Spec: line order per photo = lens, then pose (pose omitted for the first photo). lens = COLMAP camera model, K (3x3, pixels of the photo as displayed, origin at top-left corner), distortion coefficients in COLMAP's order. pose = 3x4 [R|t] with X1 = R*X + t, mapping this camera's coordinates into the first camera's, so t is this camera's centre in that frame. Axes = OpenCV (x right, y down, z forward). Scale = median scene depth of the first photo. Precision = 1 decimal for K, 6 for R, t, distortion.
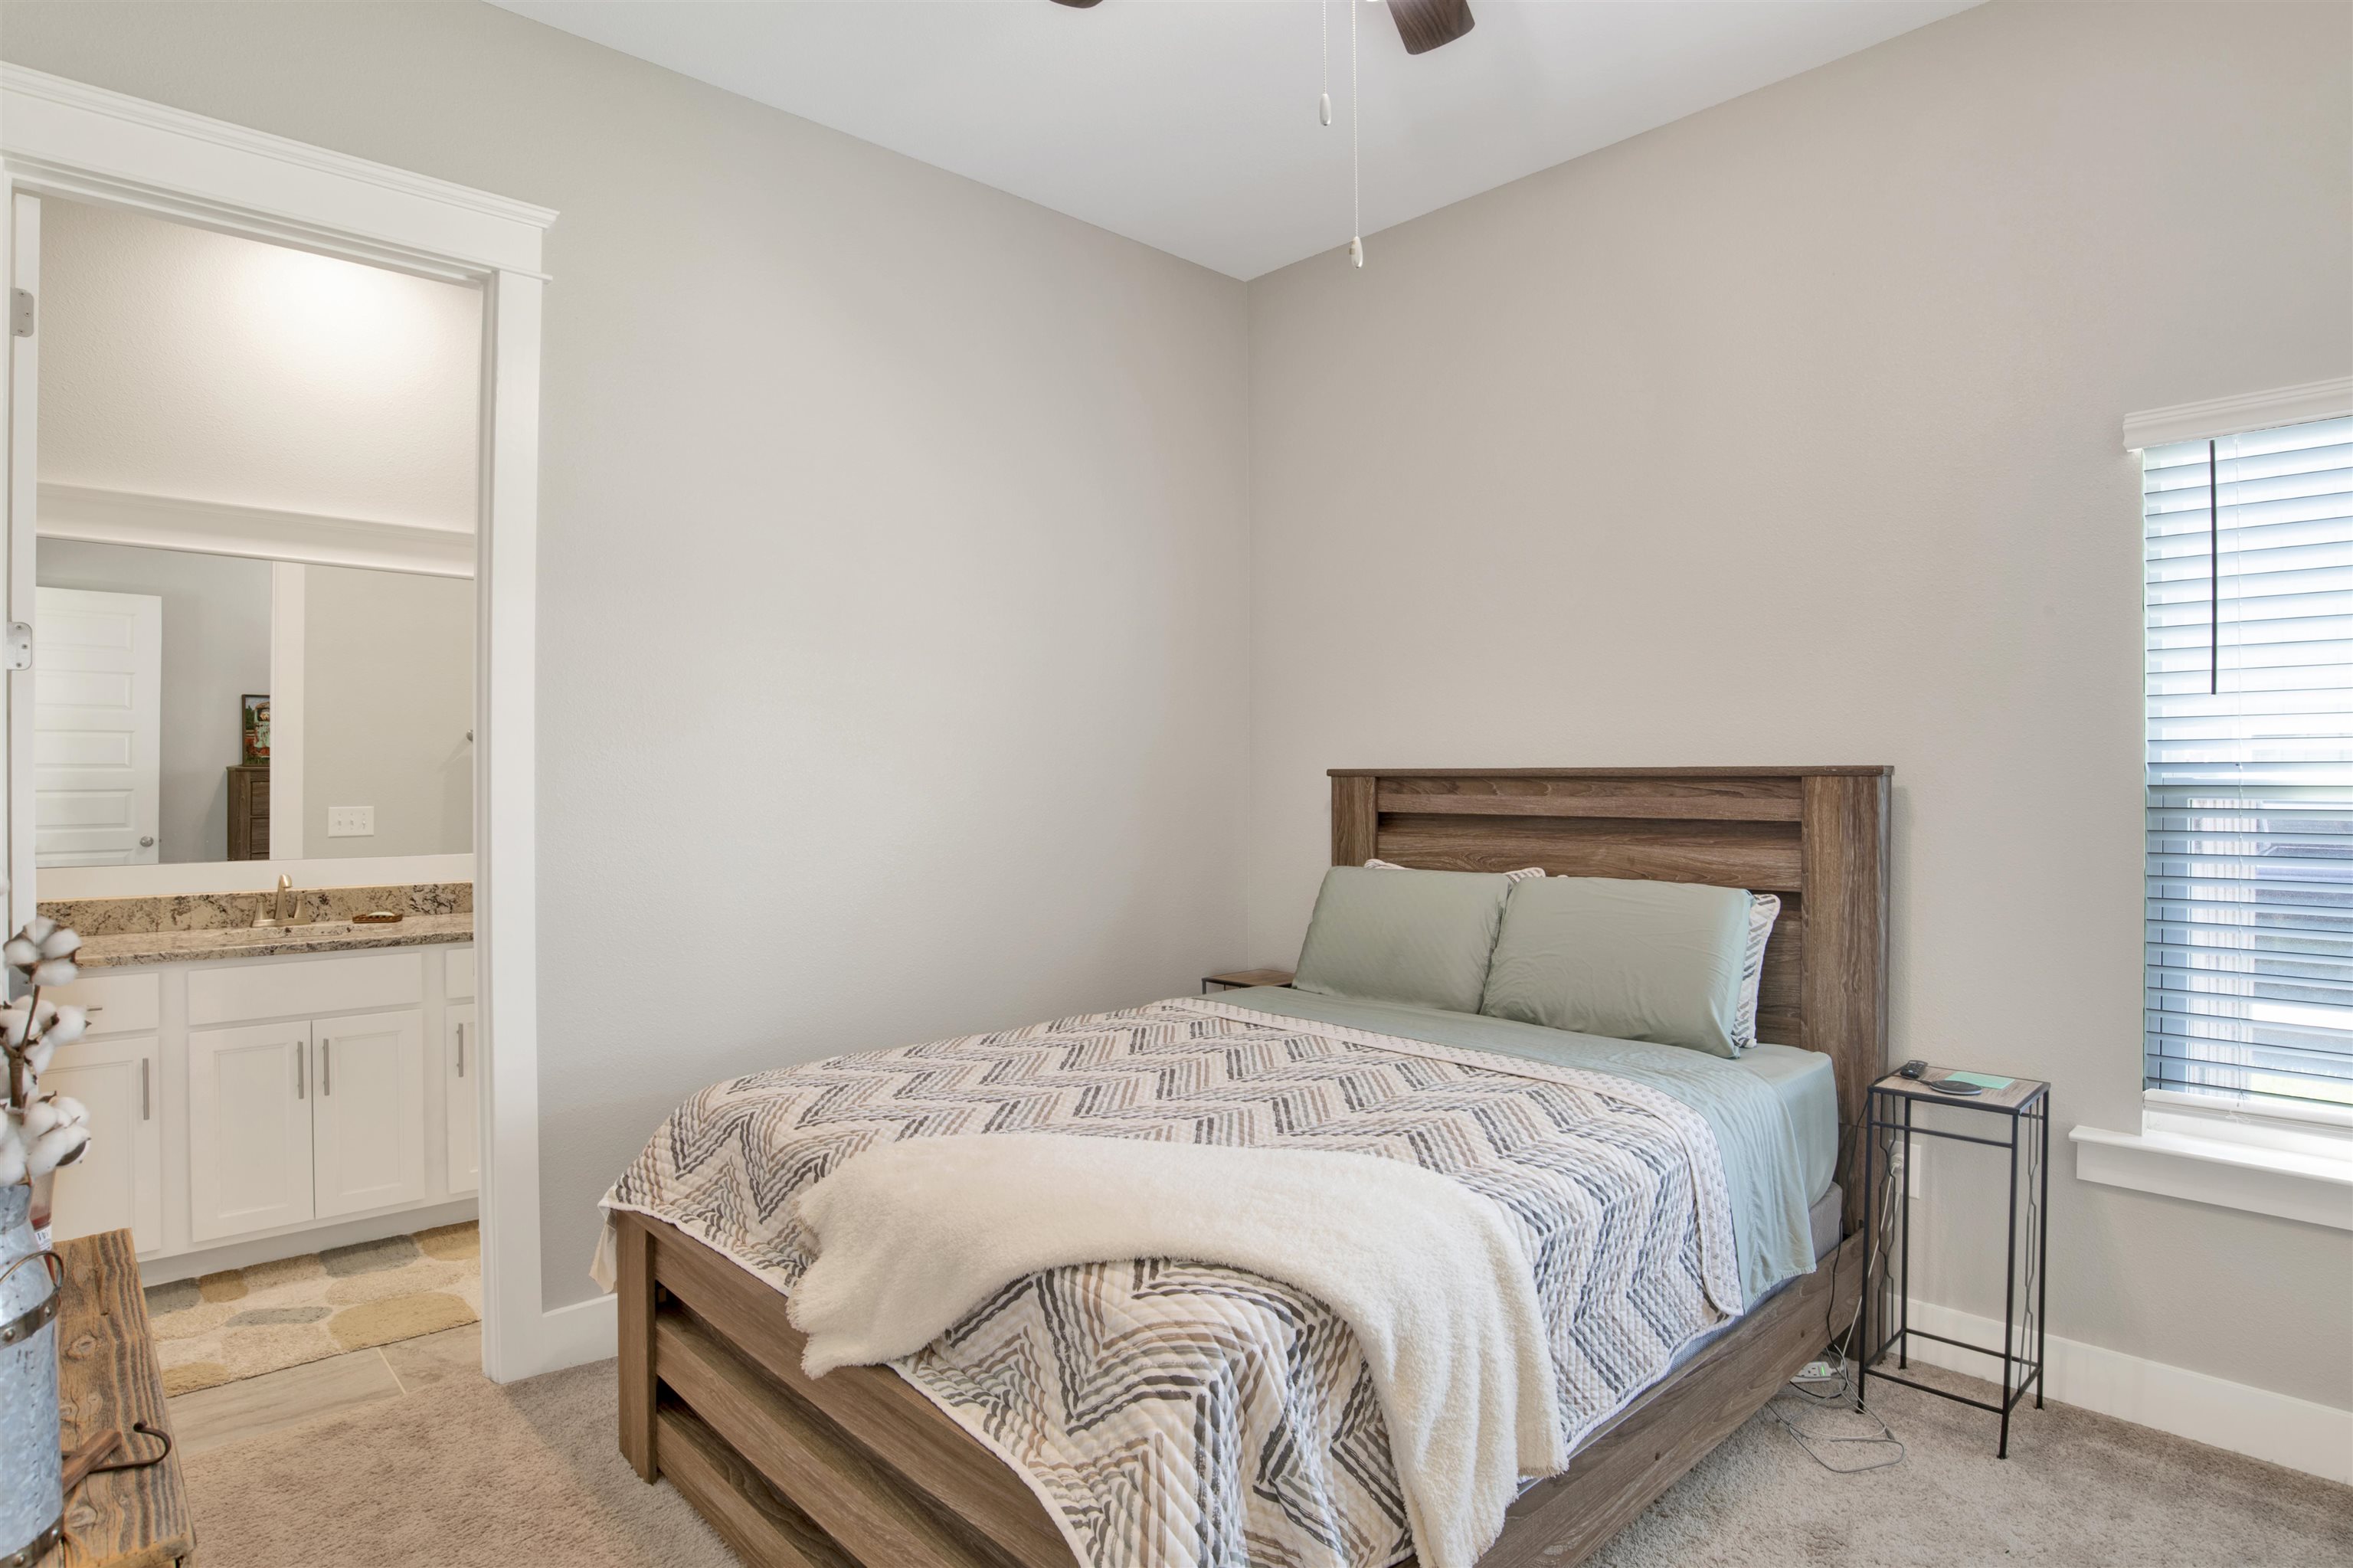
lens RADIAL K [[1235.2, 0, 1165.5], [0, 1235.2, 784.6], [0, 0, 1]] dist [-0.052675, 0.009411]
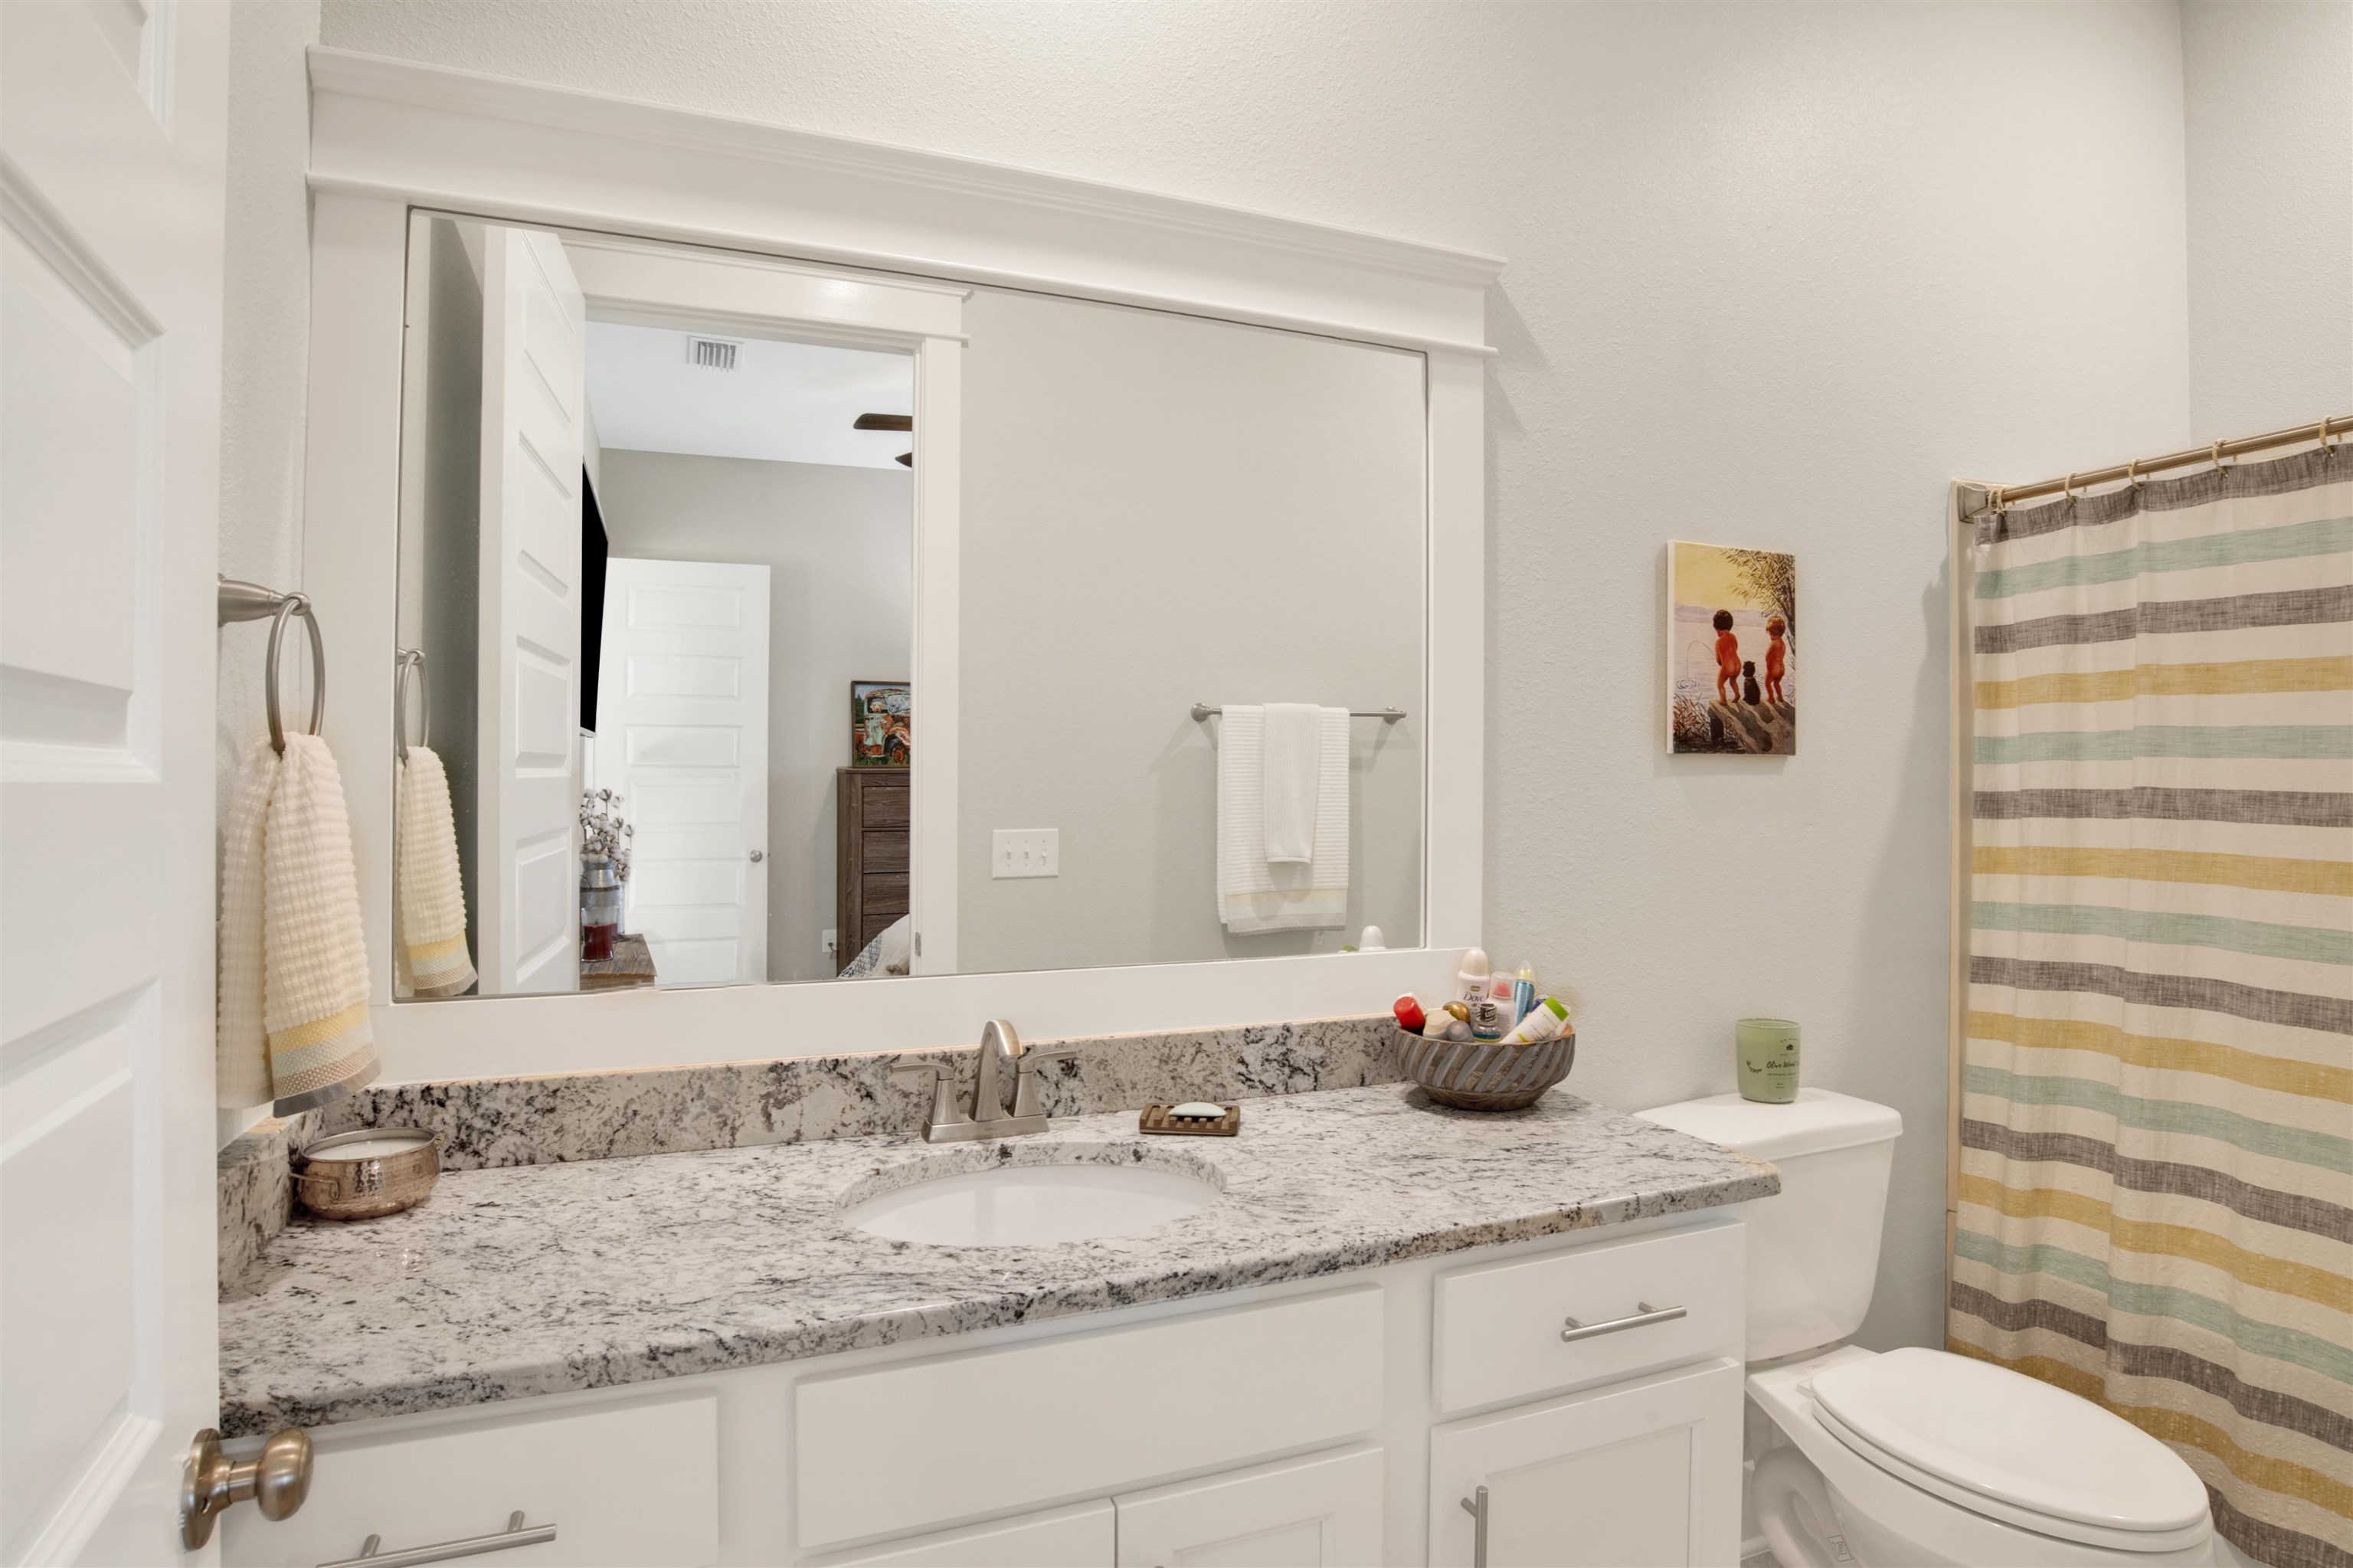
lens RADIAL K [[1235.2, 0, 1188.2], [0, 1235.2, 778.1], [0, 0, 1]] dist [-0.052675, 0.009411]
pose [[0.930139, -0.005777, -0.367163, -0.481767], [0.003028, 0.999963, -0.008062, -0.002044], [0.367196, 0.006387, 0.930122, 0.590337]]
